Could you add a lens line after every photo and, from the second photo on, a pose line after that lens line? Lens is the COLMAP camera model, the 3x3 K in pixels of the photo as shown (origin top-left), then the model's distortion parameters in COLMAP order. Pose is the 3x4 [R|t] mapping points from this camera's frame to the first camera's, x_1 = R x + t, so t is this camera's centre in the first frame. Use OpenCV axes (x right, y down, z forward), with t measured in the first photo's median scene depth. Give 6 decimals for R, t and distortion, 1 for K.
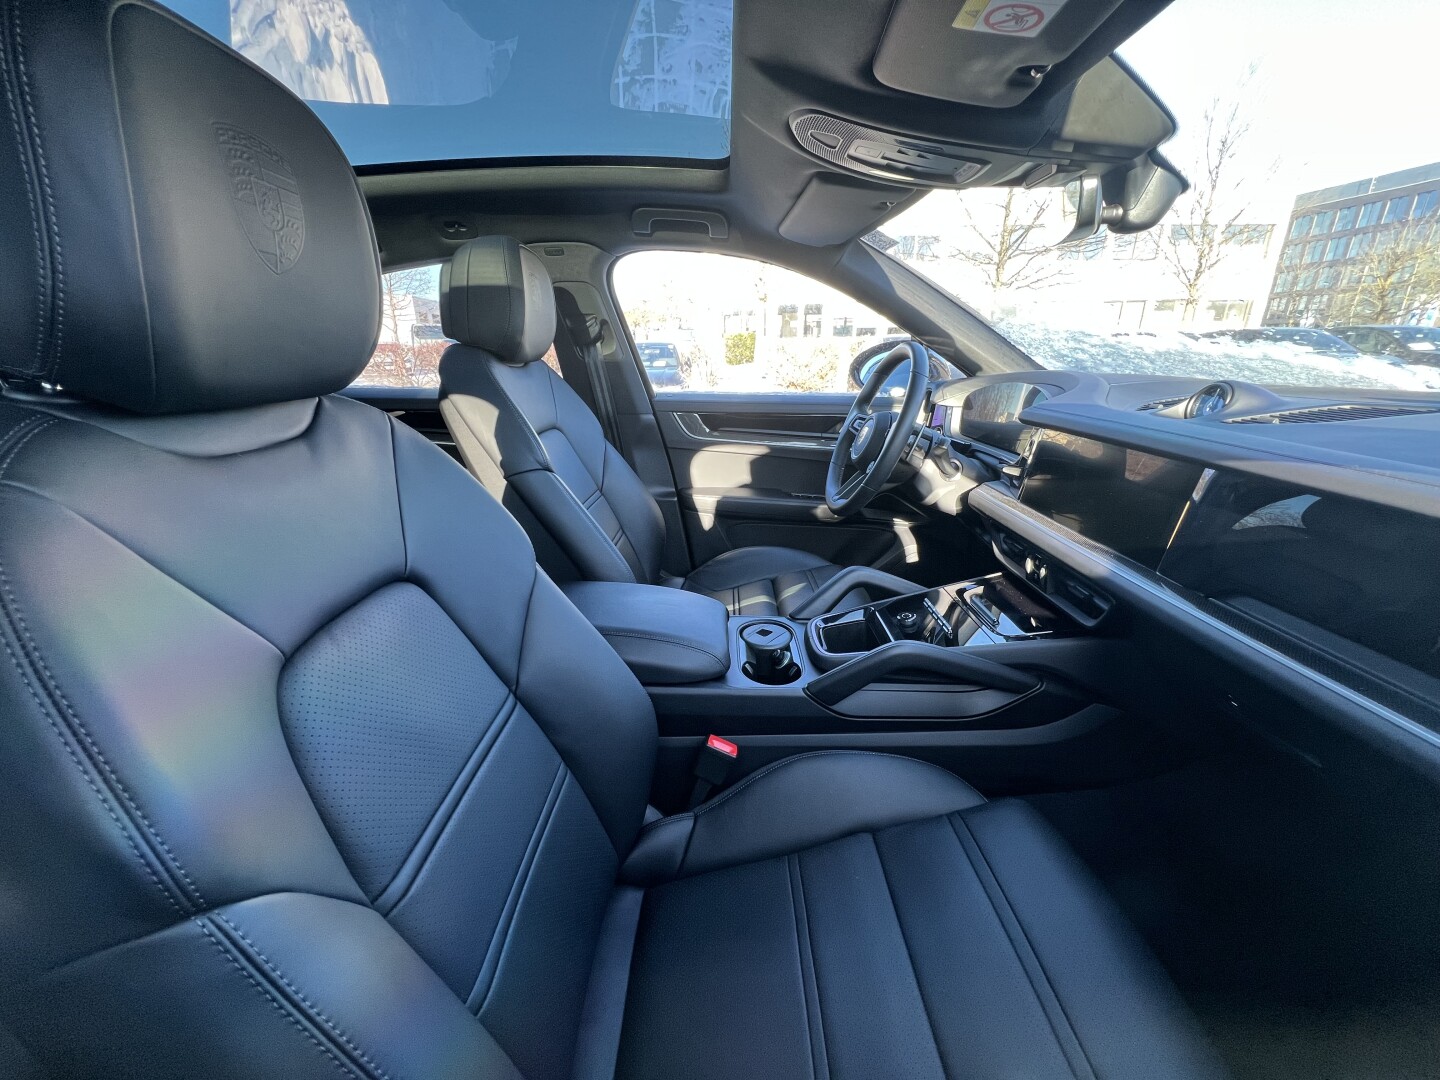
lens RADIAL K [[566.6, 0, 717.0], [0, 566.6, 545.3], [0, 0, 1]] dist [0.002157, 0.000131]
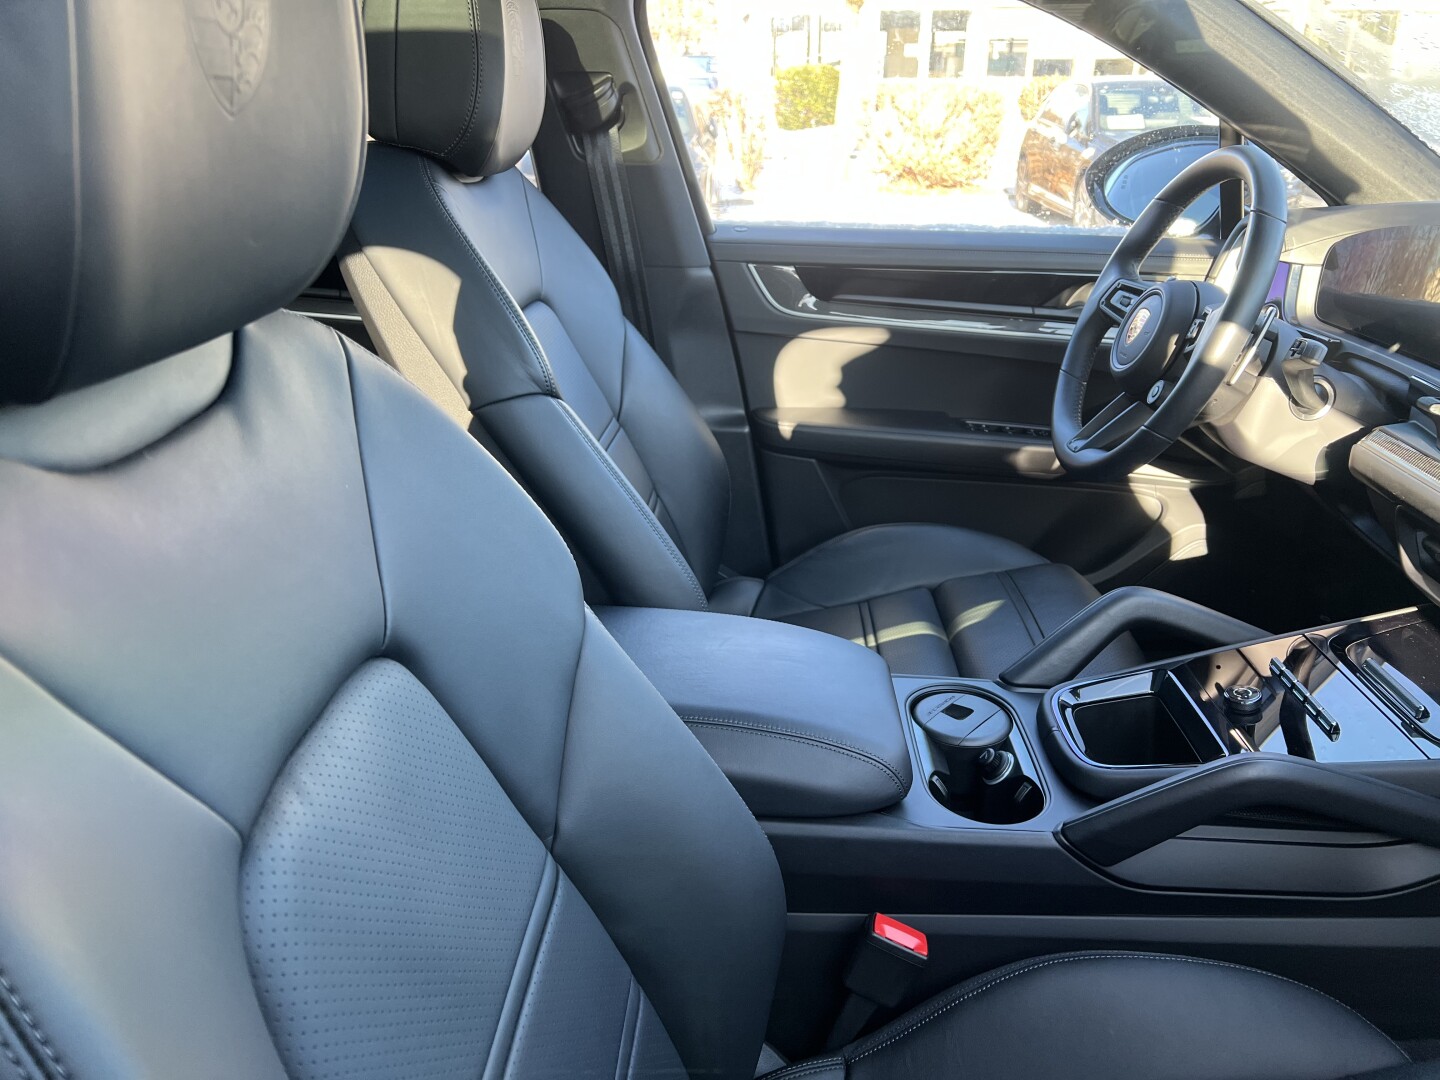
lens RADIAL K [[1073.4, 0, 729.3], [0, 1073.4, 523.1], [0, 0, 1]] dist [0.054089, -0.057282]
pose [[0.999740, 0.019868, -0.011214, -0.106268], [-0.019328, 0.998737, 0.046371, -0.056053], [0.012122, -0.046142, 0.998861, -0.000041]]
